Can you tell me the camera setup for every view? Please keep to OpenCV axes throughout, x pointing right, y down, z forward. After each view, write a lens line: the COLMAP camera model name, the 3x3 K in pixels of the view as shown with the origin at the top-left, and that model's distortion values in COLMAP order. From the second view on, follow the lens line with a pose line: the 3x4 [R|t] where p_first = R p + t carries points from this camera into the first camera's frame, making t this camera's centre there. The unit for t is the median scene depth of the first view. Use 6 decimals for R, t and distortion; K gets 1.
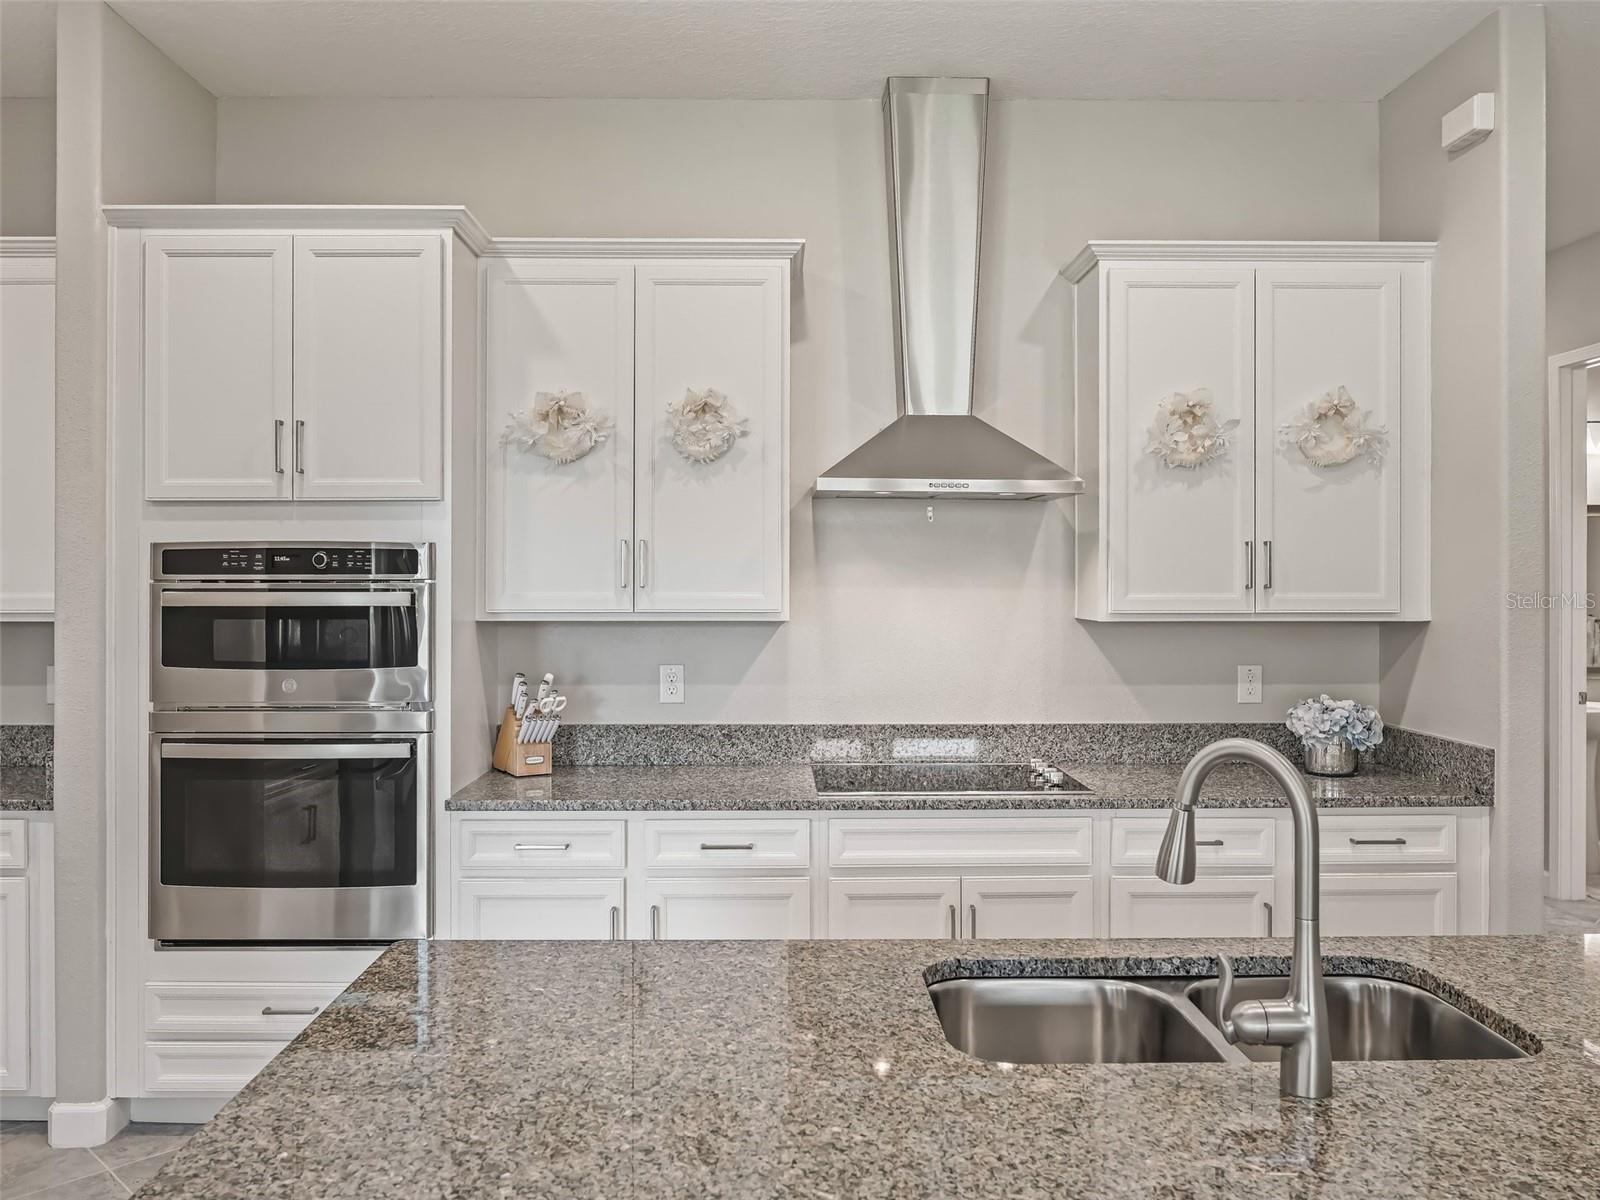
lens RADIAL K [[1228.5, 0, 803.3], [0, 1228.5, 583.4], [0, 0, 1]] dist [-0.026952, 0.003318]
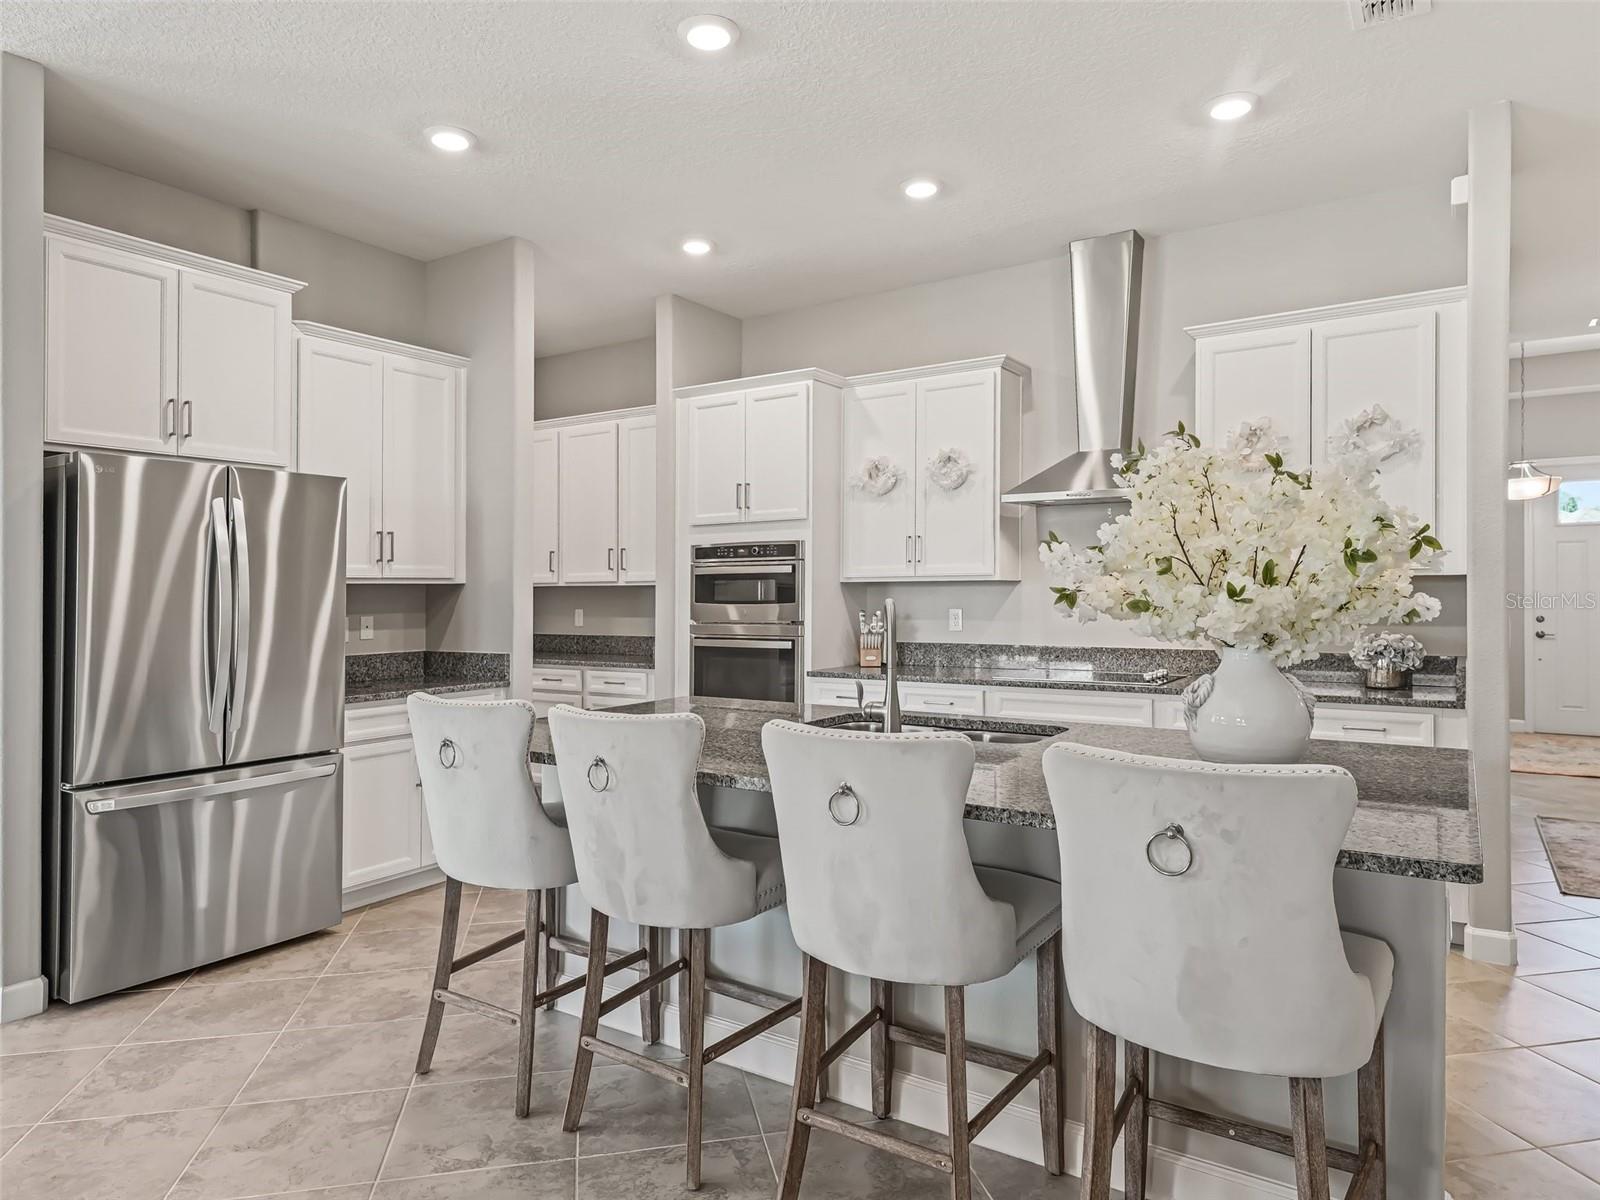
lens RADIAL K [[1008.7, 0, 781.2], [0, 1008.7, 571.0], [0, 0, 1]] dist [0.027670, -0.011911]
pose [[0.816798, -0.017526, -0.576657, 0.579254], [0.005650, 0.999734, -0.022382, 0.049993], [0.576896, 0.015023, 0.816680, -0.328693]]
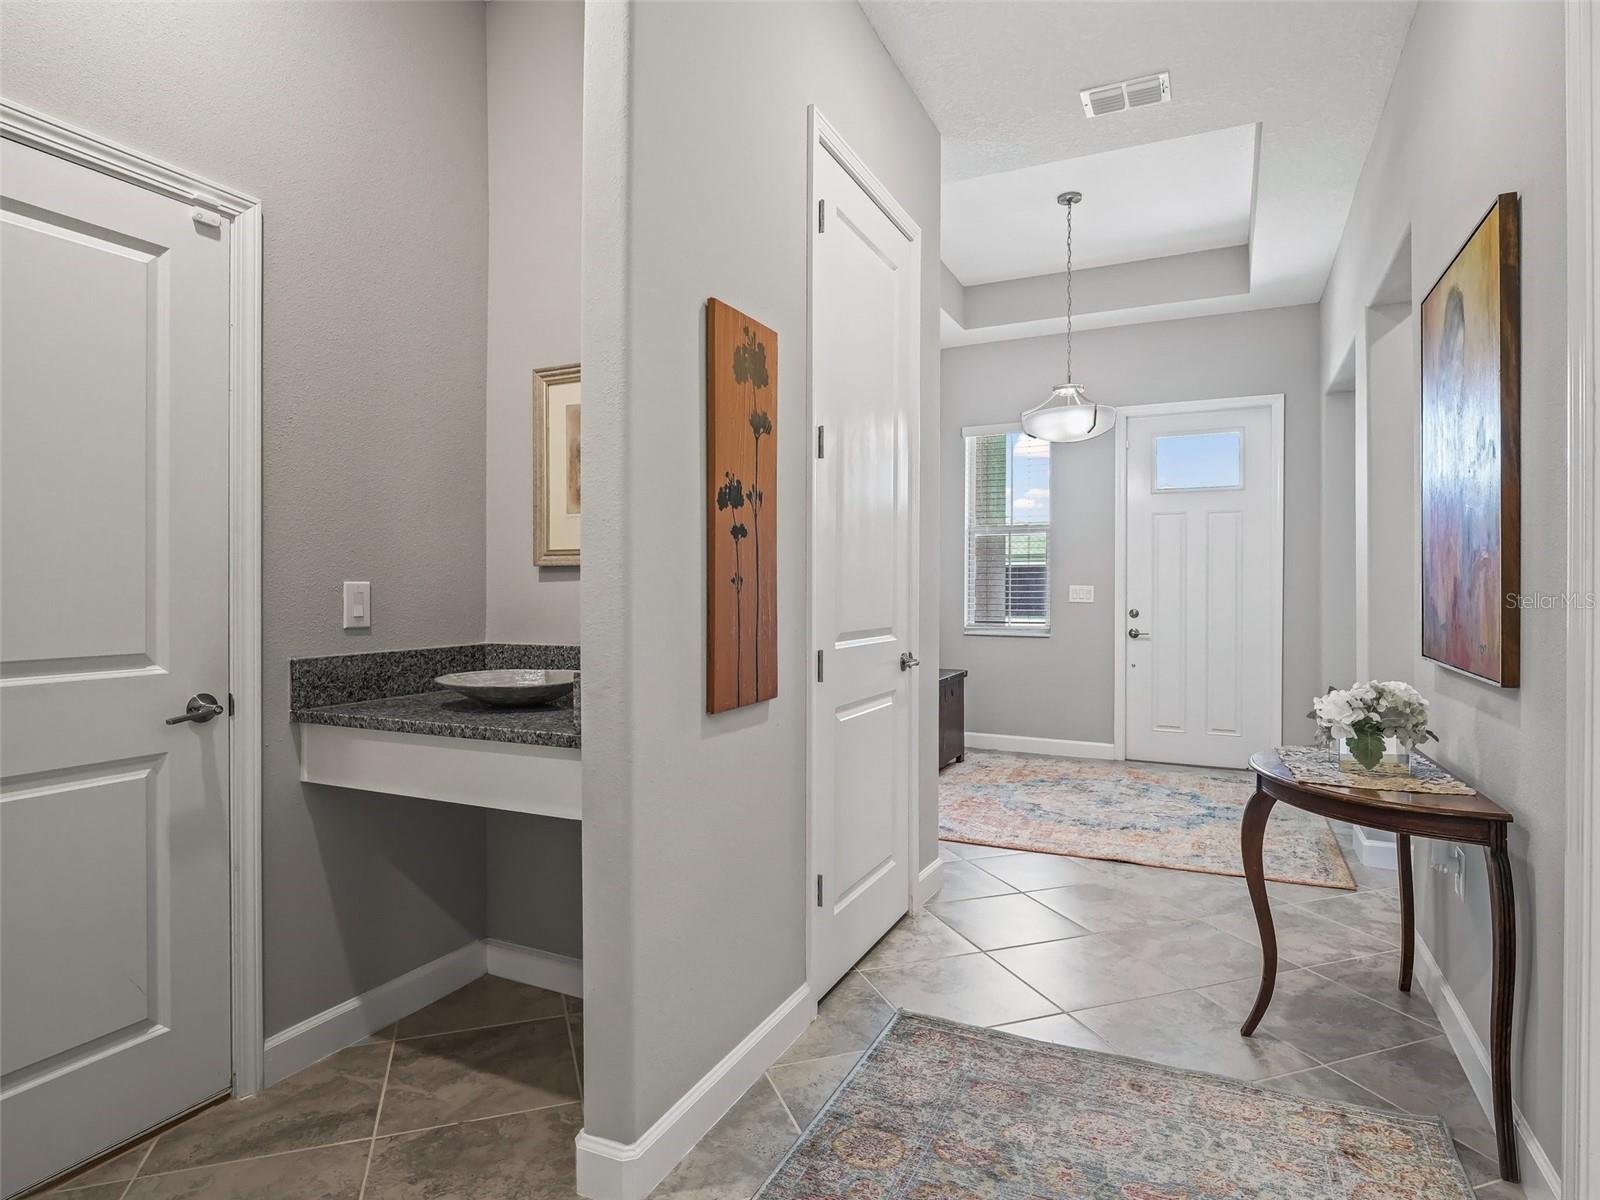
lens RADIAL K [[848.8, 0, 799.1], [0, 848.8, 597.8], [0, 0, 1]] dist [0.018995, -0.006637]
pose [[0.883812, -0.000628, -0.467841, 0.884327], [0.002858, 0.999988, 0.004057, 0.088048], [0.467833, -0.004923, 0.883803, 1.192771]]
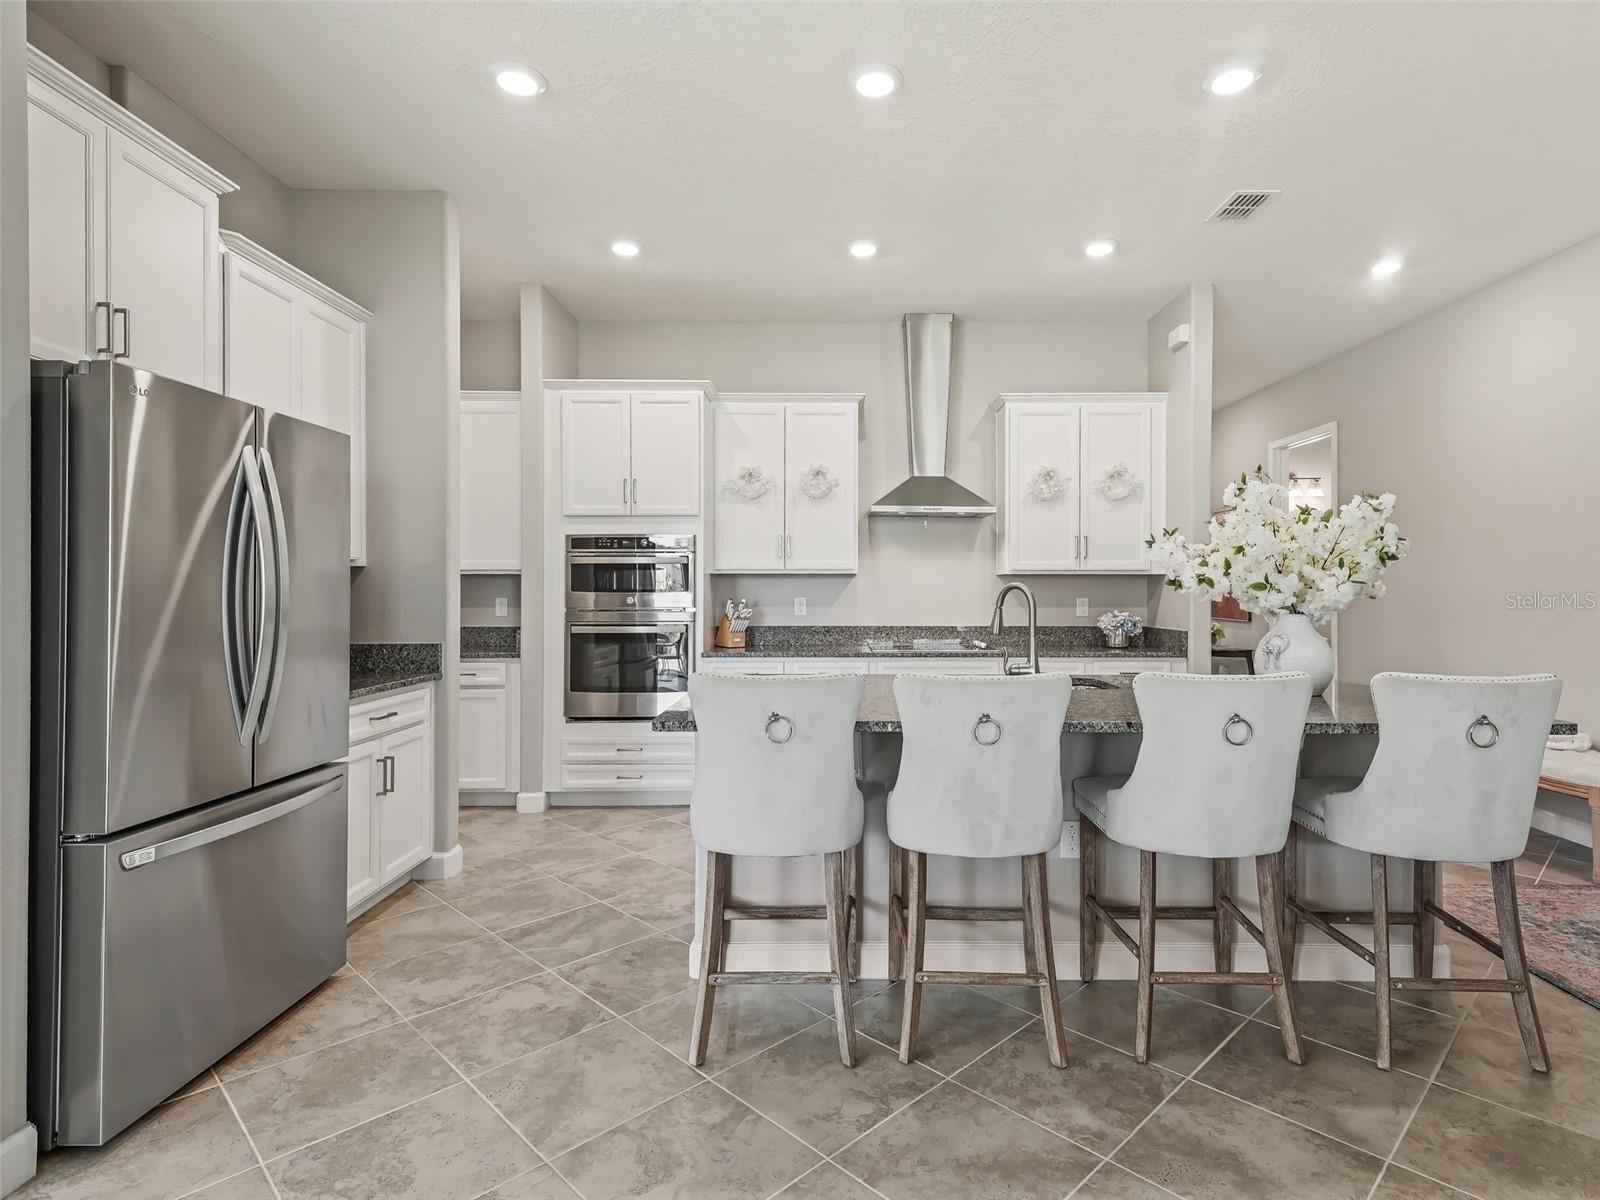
lens RADIAL K [[848.8, 0, 849.9], [0, 848.8, 585.7], [0, 0, 1]] dist [0.018995, -0.006637]
pose [[0.999968, 0.000699, -0.007954, -0.015045], [-0.000740, 0.999987, -0.005136, 0.062451], [0.007950, 0.005141, 0.999955, -0.490379]]
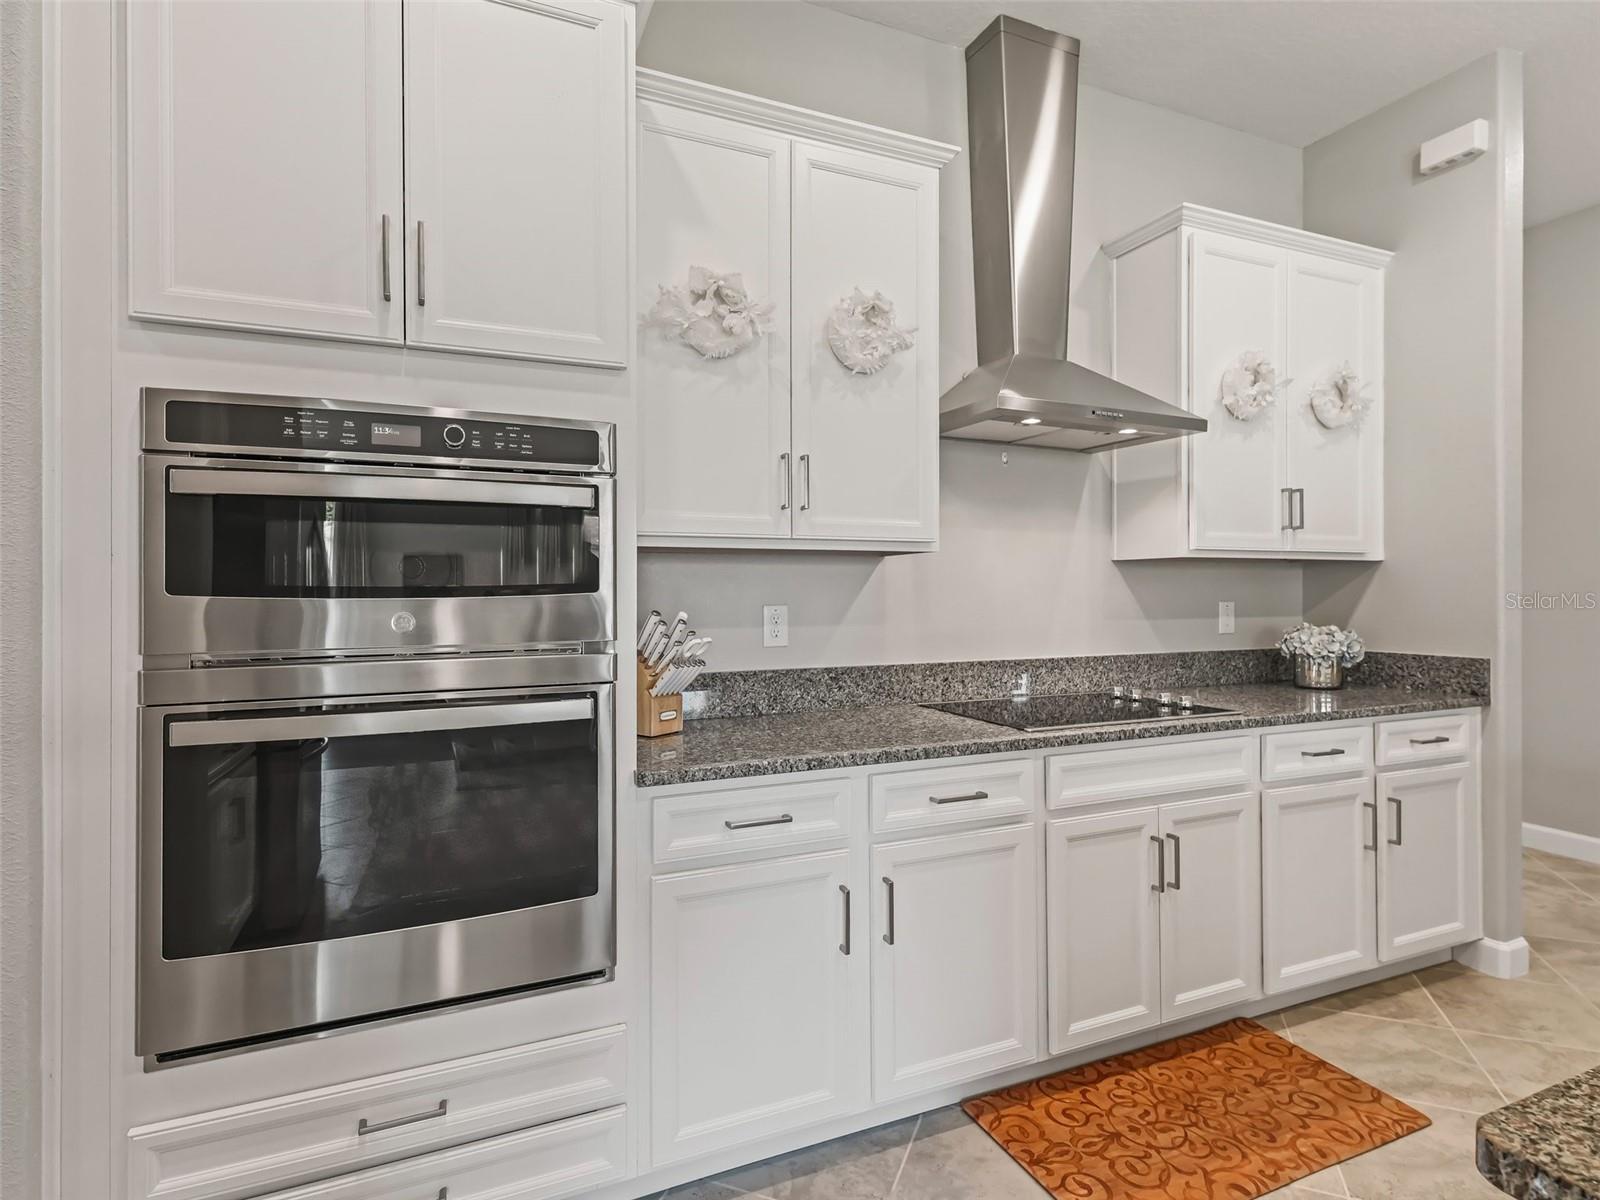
lens RADIAL K [[808.6, 0, 796.5], [0, 808.6, 592.1], [0, 0, 1]] dist [0.007568, -0.000288]
pose [[0.928053, -0.003395, 0.372432, -0.369179], [0.004852, 0.999984, -0.002976, 0.066848], [-0.372416, 0.004569, 0.928055, 0.489633]]
